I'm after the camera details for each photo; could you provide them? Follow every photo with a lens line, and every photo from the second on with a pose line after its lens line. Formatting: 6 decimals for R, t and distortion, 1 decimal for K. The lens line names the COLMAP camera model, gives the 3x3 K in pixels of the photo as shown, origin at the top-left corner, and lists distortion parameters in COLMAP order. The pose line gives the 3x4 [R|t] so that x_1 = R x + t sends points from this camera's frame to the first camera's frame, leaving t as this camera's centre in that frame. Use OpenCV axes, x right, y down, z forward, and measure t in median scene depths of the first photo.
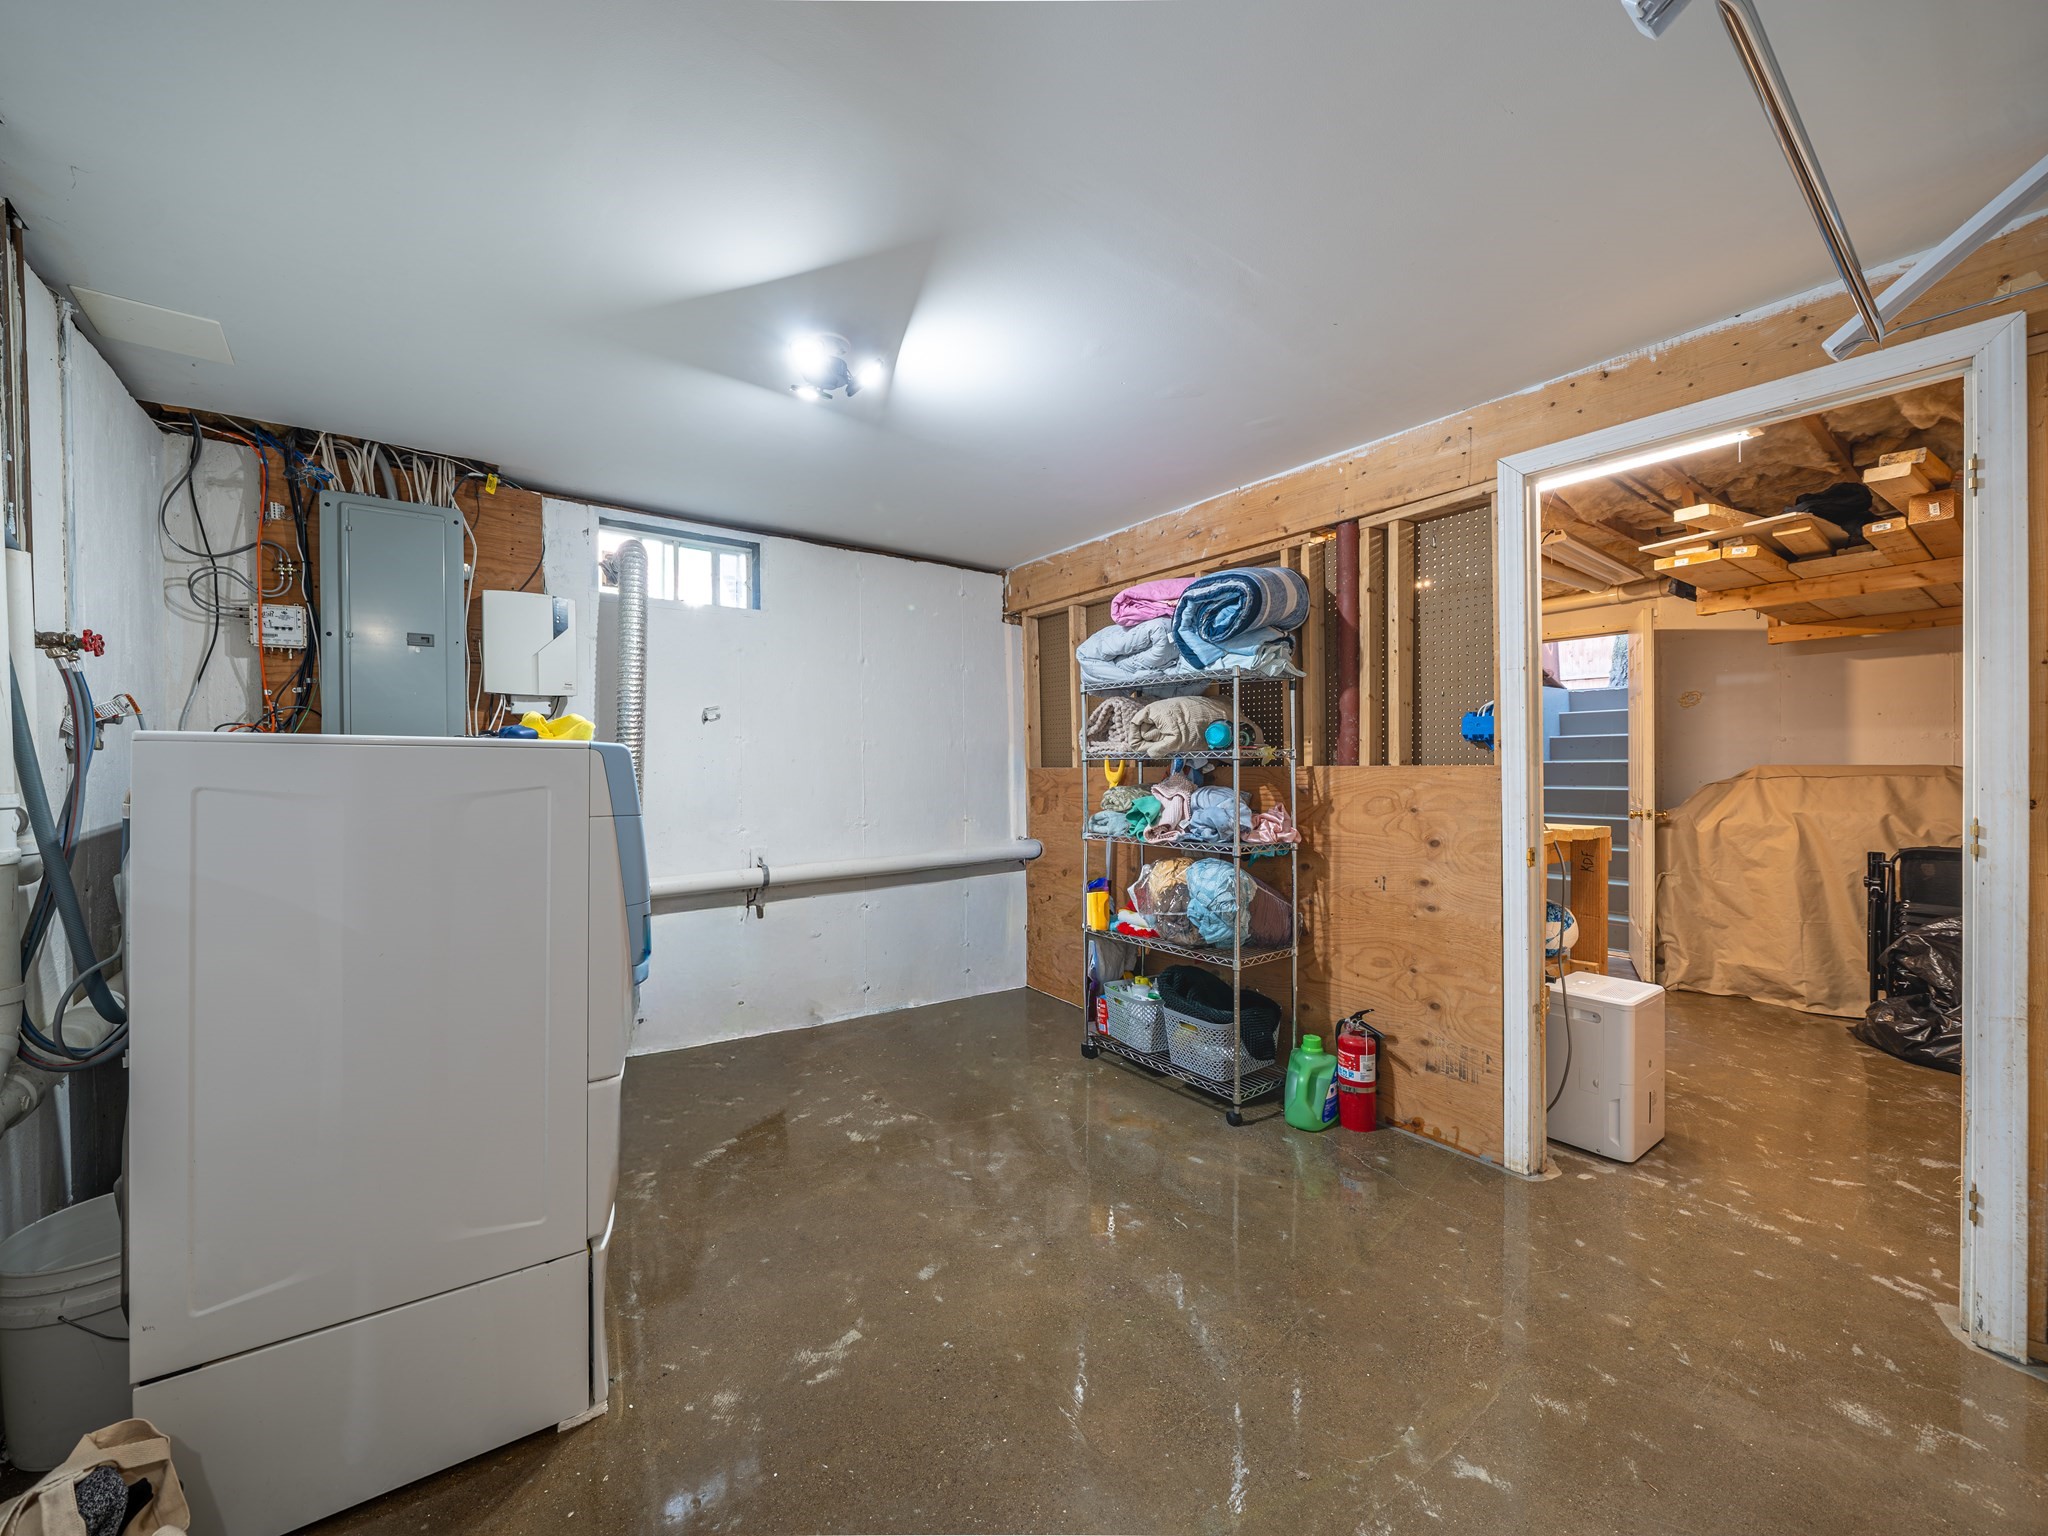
lens RADIAL K [[771.1, 0, 980.4], [0, 771.1, 771.0], [0, 0, 1]] dist [0.000304, 0.000119]
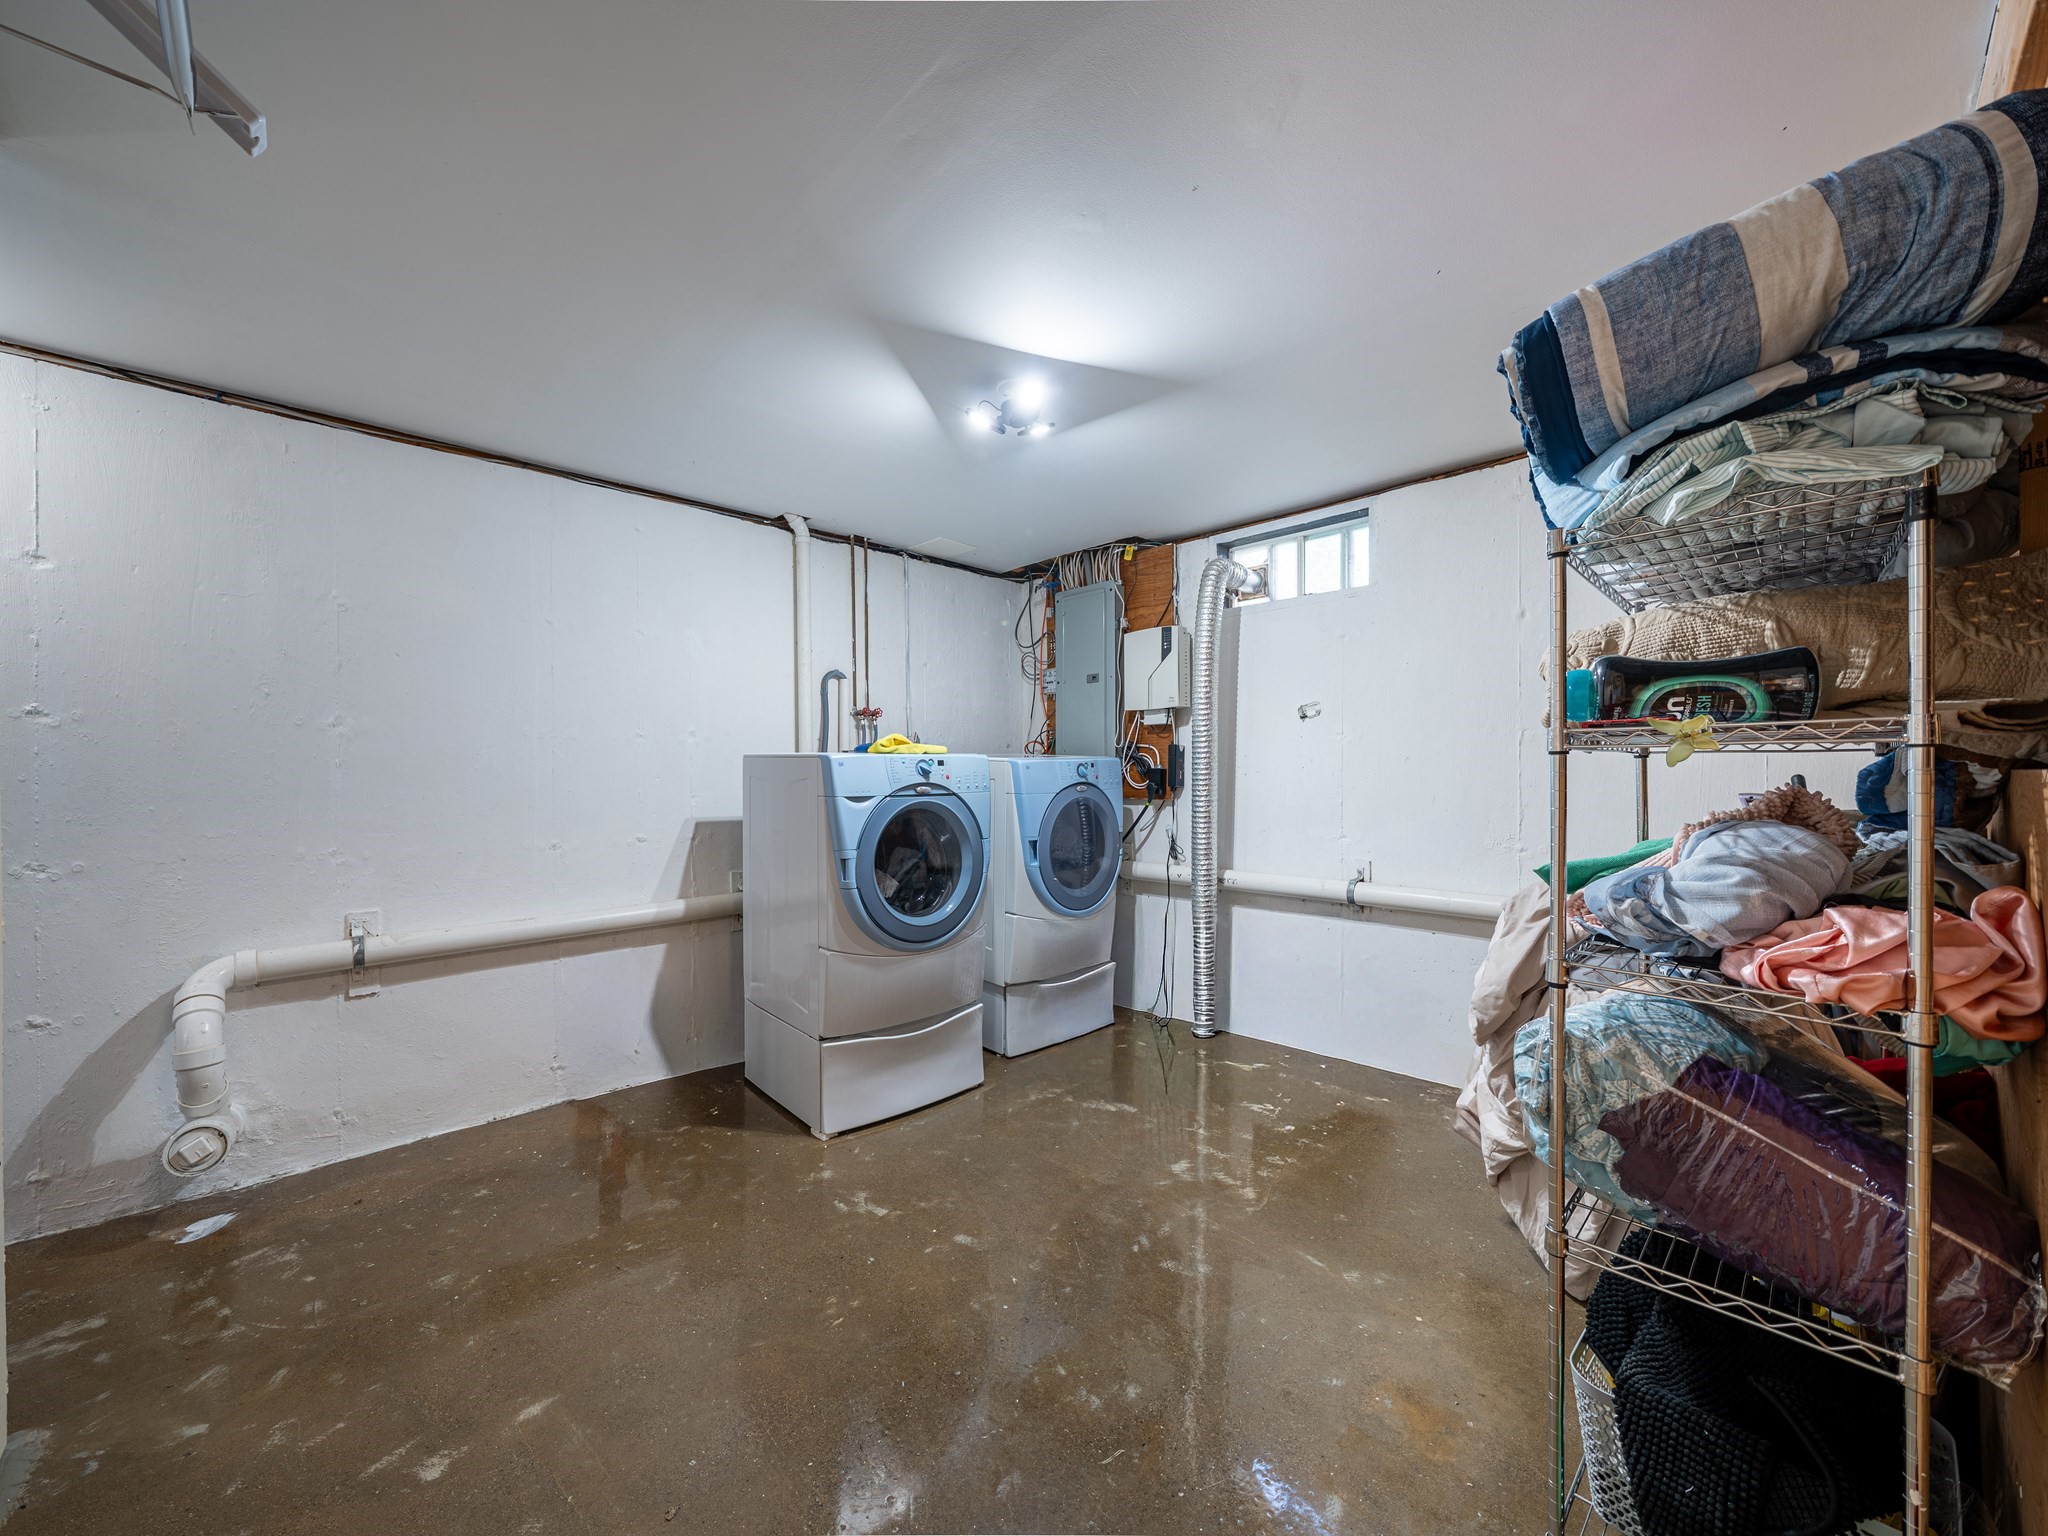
lens RADIAL K [[771.1, 0, 980.4], [0, 771.1, 771.0], [0, 0, 1]] dist [0.000304, 0.000119]
pose [[0.122728, 0.014969, -0.992328, 0.643840], [0.002673, 0.999878, 0.015414, -0.017830], [0.992437, -0.004545, 0.122673, 0.572233]]
